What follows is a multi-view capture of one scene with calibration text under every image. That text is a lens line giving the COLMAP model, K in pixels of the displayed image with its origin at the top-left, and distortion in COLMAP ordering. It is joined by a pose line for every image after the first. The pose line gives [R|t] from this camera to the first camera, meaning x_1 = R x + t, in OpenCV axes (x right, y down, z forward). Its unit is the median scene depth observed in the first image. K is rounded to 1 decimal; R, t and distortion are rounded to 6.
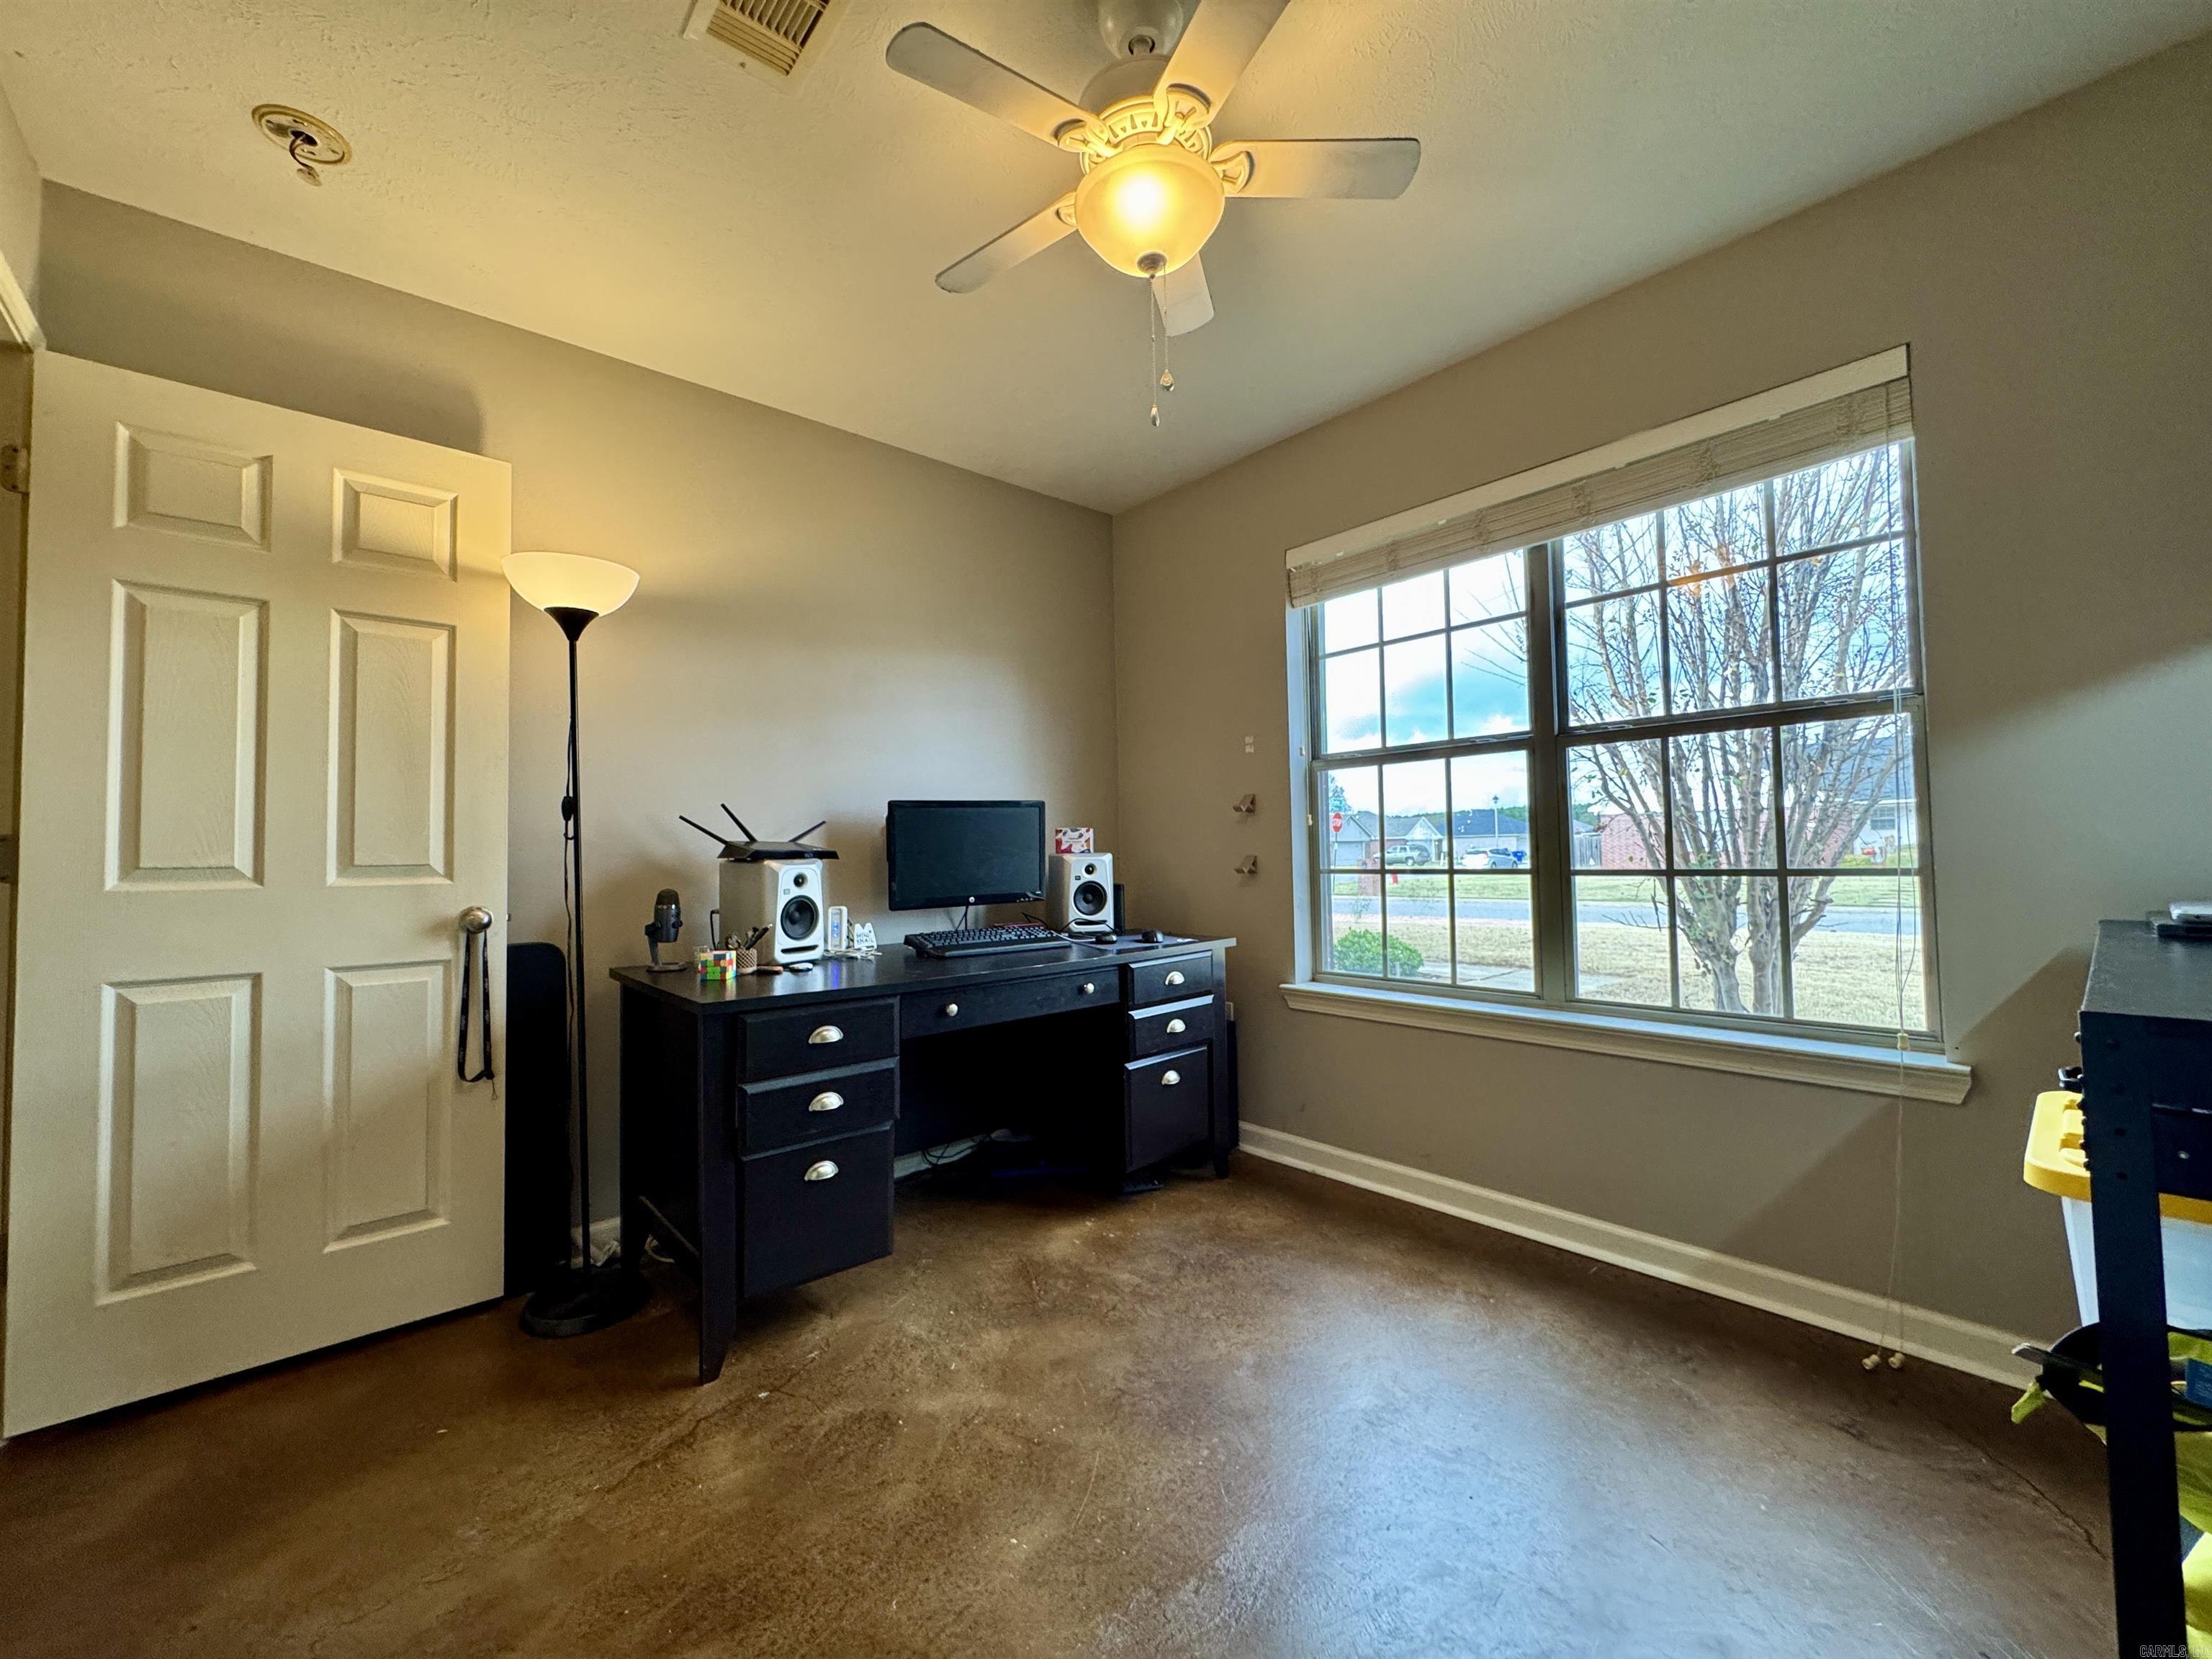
lens RADIAL K [[882.2, 0, 1097.6], [0, 882.2, 828.7], [0, 0, 1]] dist [-0.004377, -0.000010]
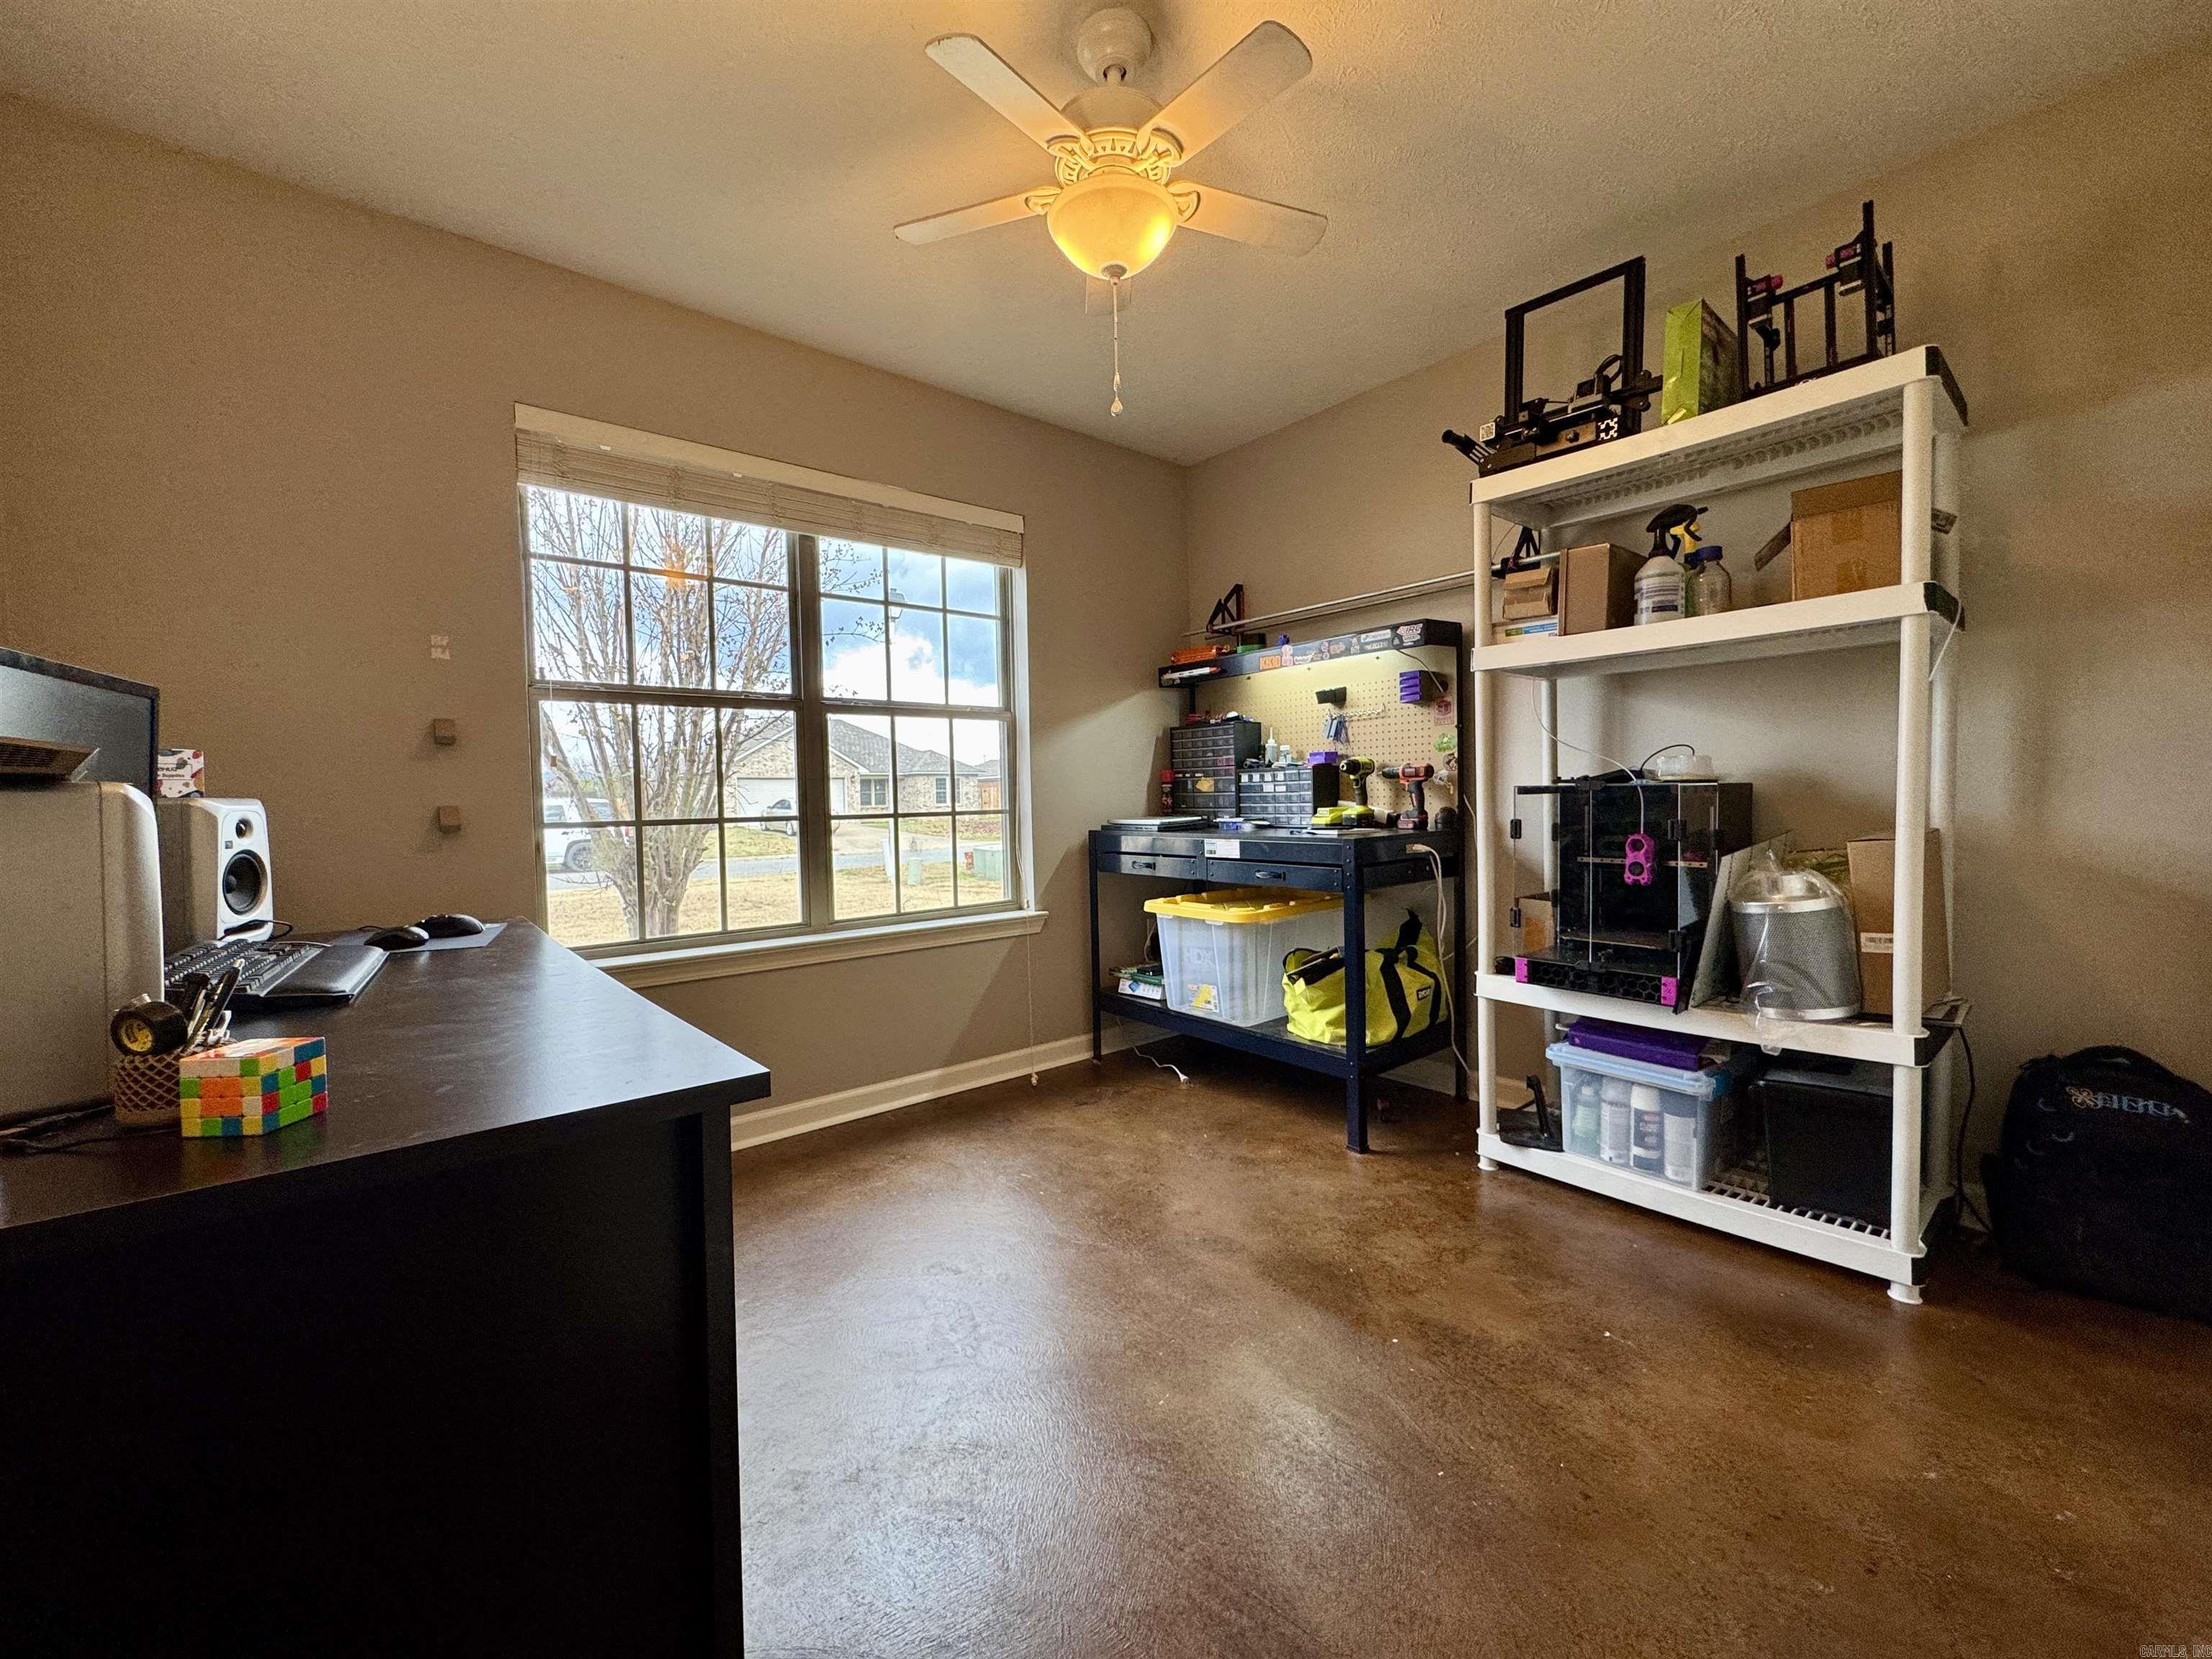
lens RADIAL K [[882.2, 0, 1096.2], [0, 882.2, 831.6], [0, 0, 1]] dist [-0.004377, -0.000010]
pose [[0.029536, -0.019207, 0.999379, -0.646436], [-0.009394, 0.999766, 0.019492, 0.040469], [-0.999520, -0.009963, 0.029349, 0.581028]]
